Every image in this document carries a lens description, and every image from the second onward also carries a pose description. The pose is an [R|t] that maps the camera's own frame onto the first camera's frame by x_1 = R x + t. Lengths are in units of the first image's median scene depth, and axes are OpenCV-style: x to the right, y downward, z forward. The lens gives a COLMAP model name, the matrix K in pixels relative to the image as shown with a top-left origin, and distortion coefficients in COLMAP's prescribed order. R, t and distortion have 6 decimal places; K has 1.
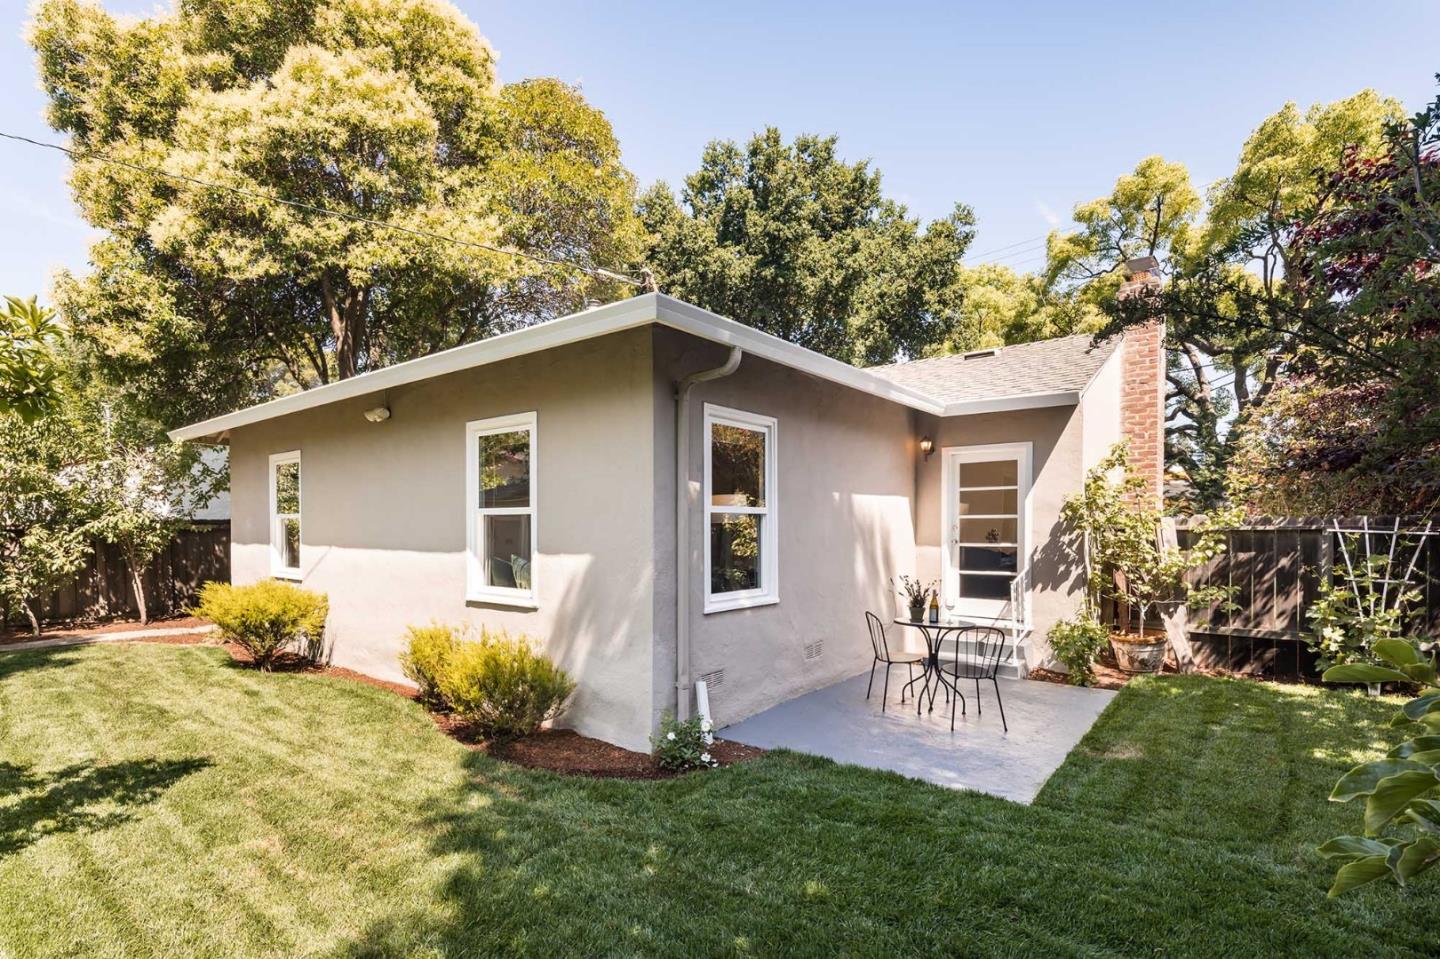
lens RADIAL K [[679.0, 0, 703.9], [0, 679.0, 515.2], [0, 0, 1]] dist [0.000415, 0.000186]
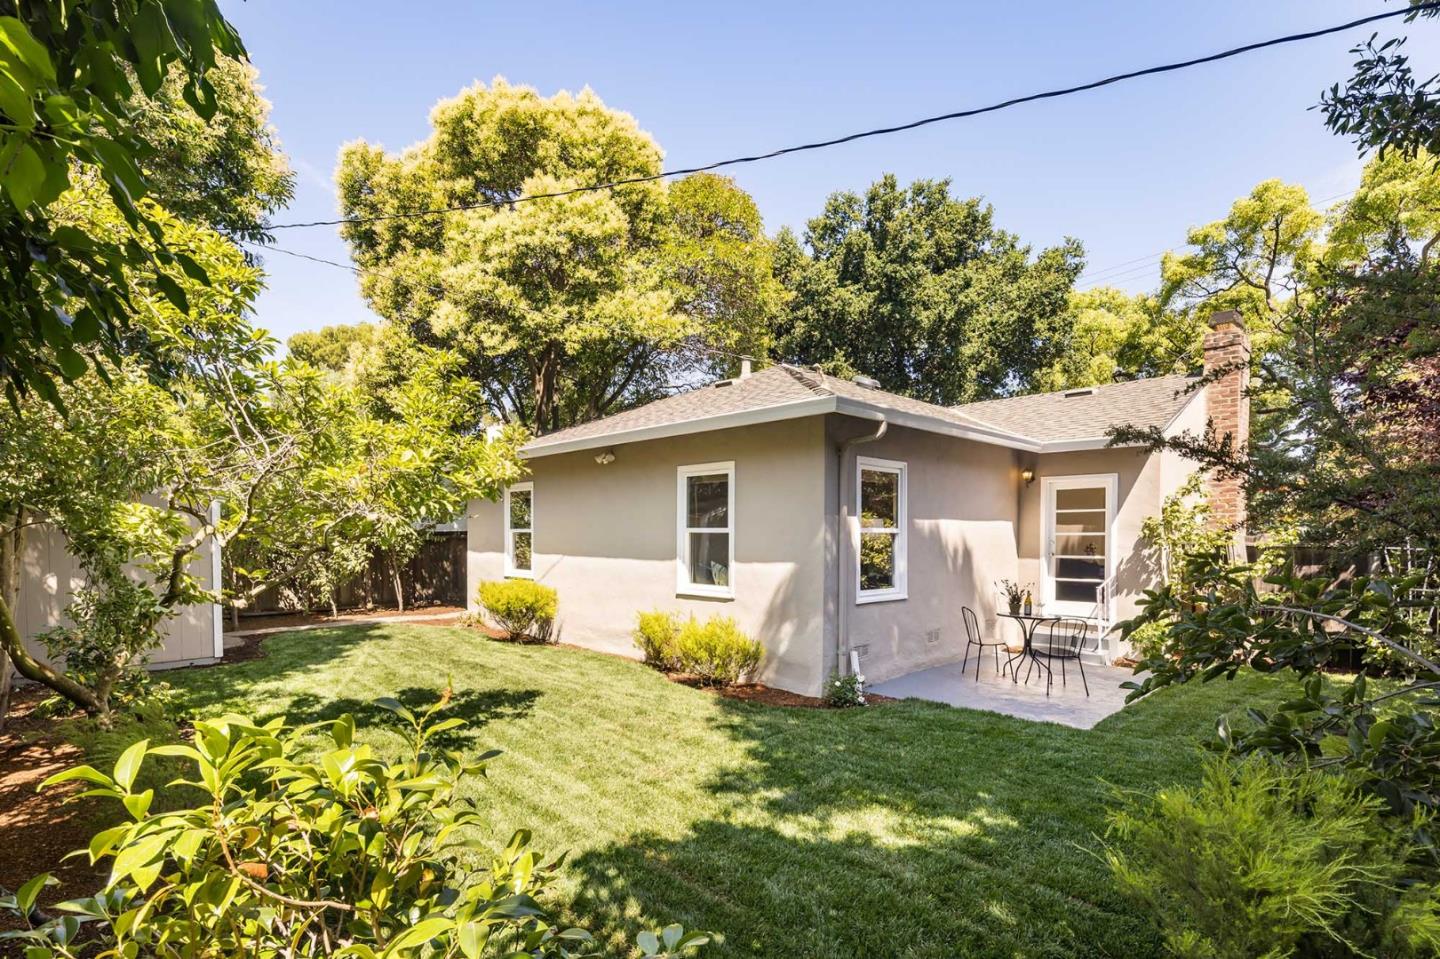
lens RADIAL K [[674.4, 0, 718.5], [0, 674.4, 530.4], [0, 0, 1]] dist [0.000120, 0.000145]
pose [[0.991351, 0.003689, -0.131186, -0.057341], [-0.002652, 0.999964, 0.008078, -0.010794], [0.131211, -0.007661, 0.991325, -0.248382]]
